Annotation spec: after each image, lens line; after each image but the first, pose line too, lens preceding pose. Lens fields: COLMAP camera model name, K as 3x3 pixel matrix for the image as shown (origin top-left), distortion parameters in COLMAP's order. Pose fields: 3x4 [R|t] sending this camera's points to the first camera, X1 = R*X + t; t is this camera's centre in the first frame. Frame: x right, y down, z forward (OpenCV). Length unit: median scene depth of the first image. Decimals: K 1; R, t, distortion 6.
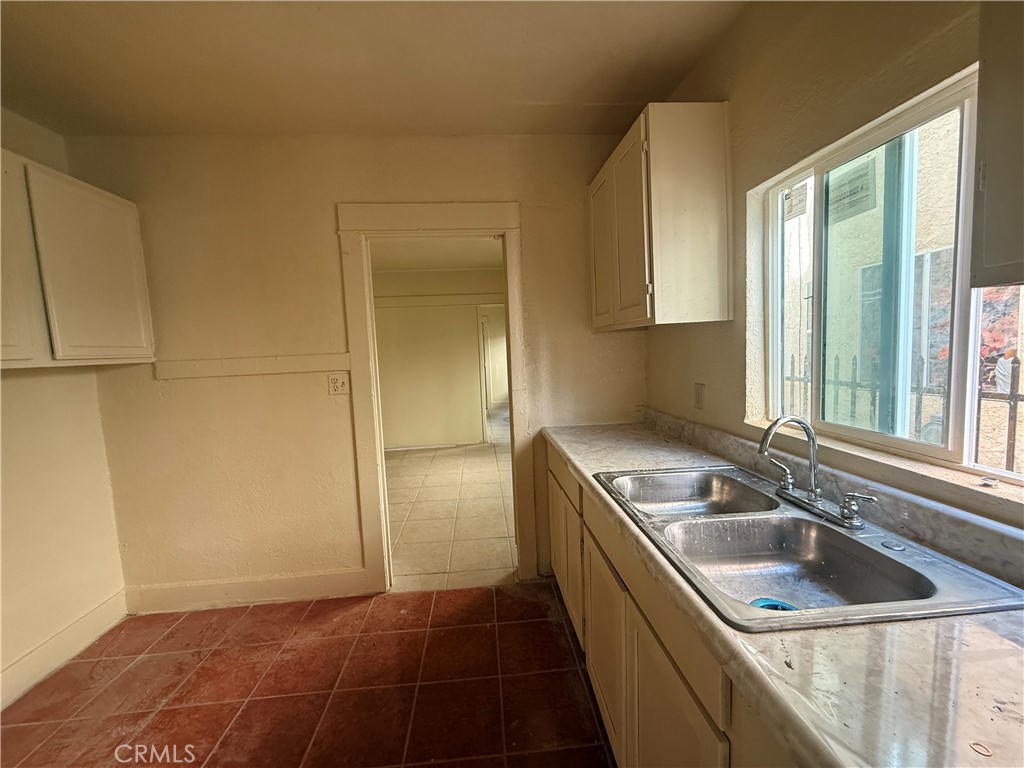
lens RADIAL K [[405.9, 0, 509.1], [0, 405.9, 381.7], [0, 0, 1]] dist [-0.001048, 0.000557]
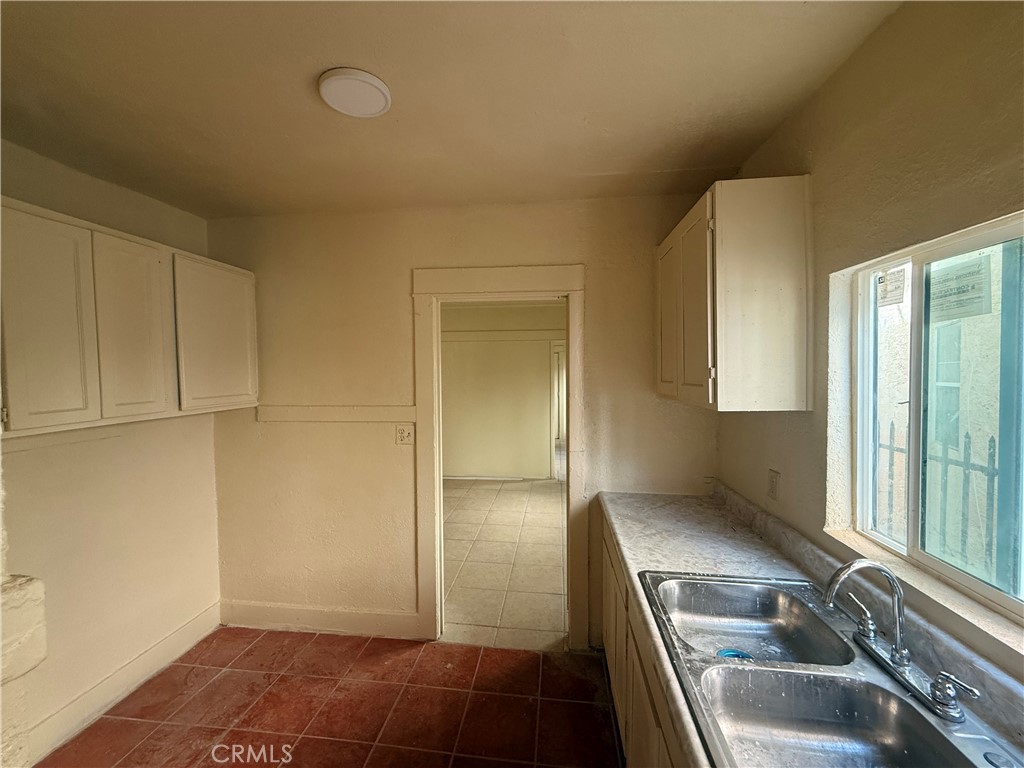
lens RADIAL K [[405.9, 0, 509.1], [0, 405.9, 381.7], [0, 0, 1]] dist [-0.001048, 0.000557]
pose [[0.980434, 0.042098, -0.192292, 0.060063], [-0.051260, 0.997763, -0.042919, -0.126846], [0.190055, 0.051936, 0.980399, -0.001784]]
